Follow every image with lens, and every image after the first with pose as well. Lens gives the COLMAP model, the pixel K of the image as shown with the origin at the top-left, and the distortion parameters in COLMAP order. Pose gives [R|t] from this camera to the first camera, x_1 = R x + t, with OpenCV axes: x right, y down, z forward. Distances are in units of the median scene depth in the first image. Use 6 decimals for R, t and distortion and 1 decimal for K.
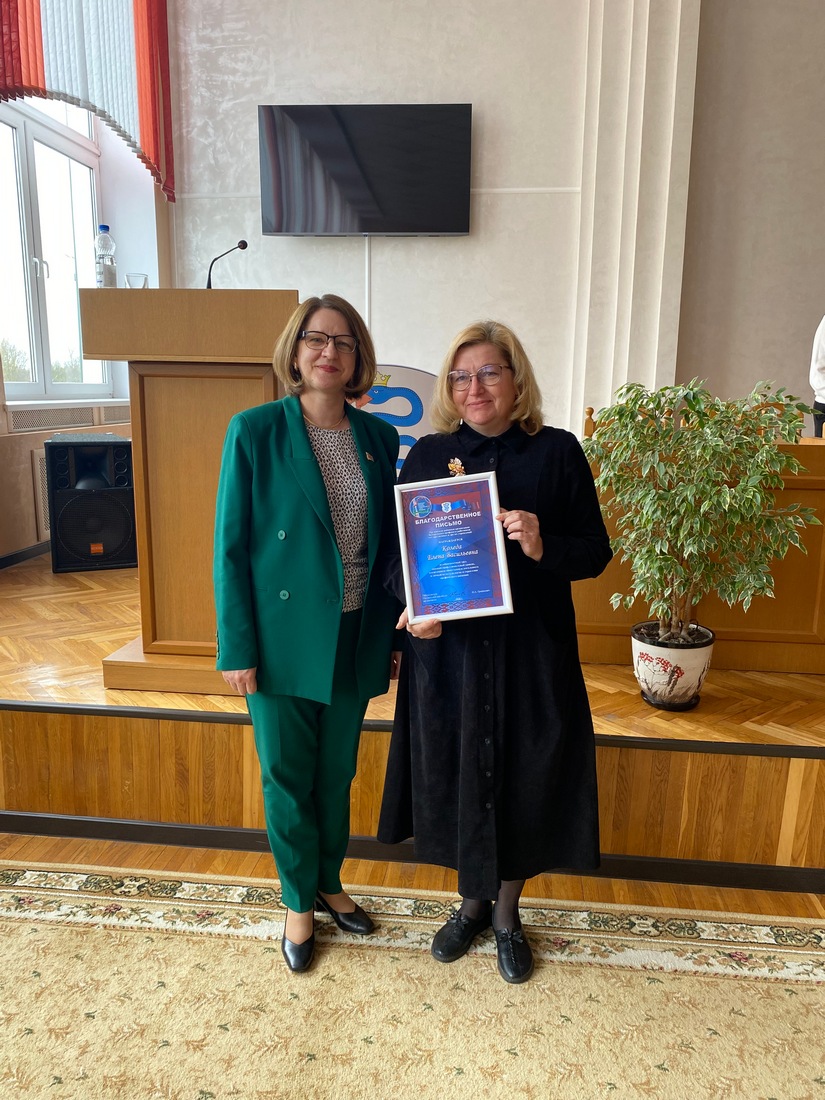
lens RADIAL K [[844.2, 0, 421.5], [0, 844.2, 551.3], [0, 0, 1]] dist [0.004460, -0.003802]
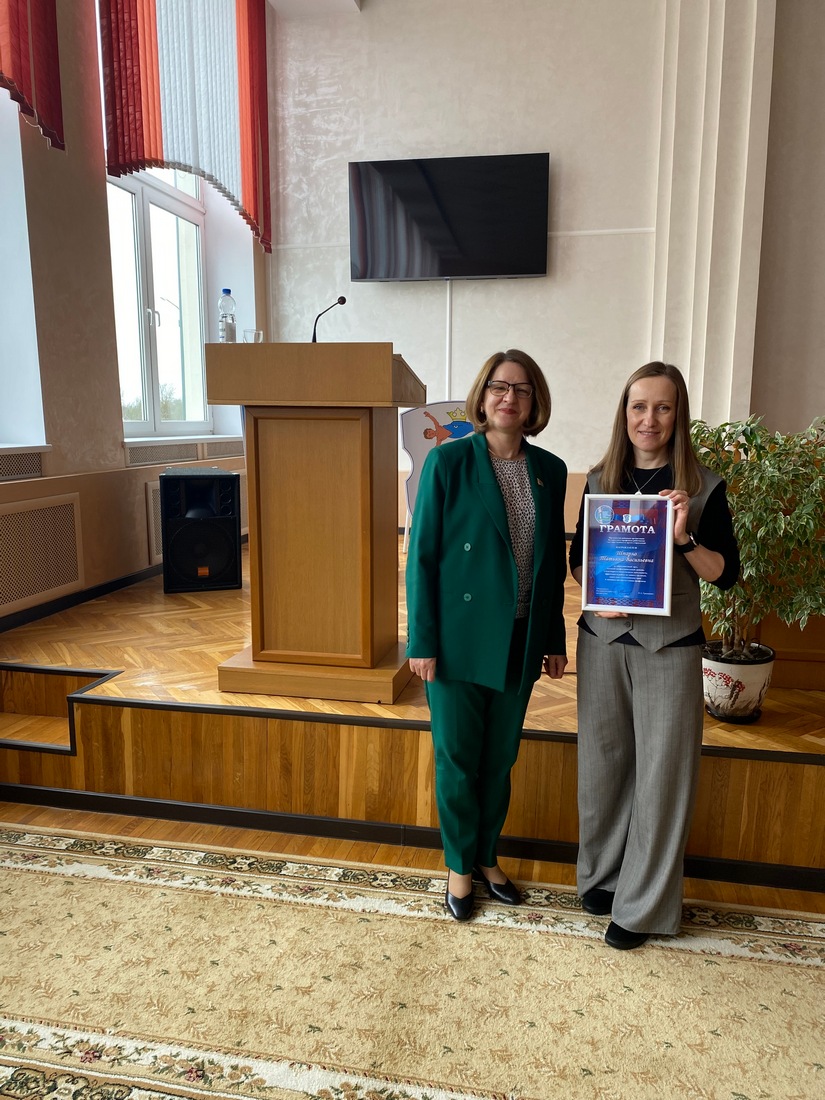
lens RADIAL K [[837.9, 0, 415.5], [0, 837.9, 555.7], [0, 0, 1]] dist [0.006966, -0.006846]
pose [[0.995141, 0.005614, -0.098300, -0.002436], [-0.008619, 0.999507, -0.030174, 0.012500], [0.098082, 0.030875, 0.994699, -0.108887]]
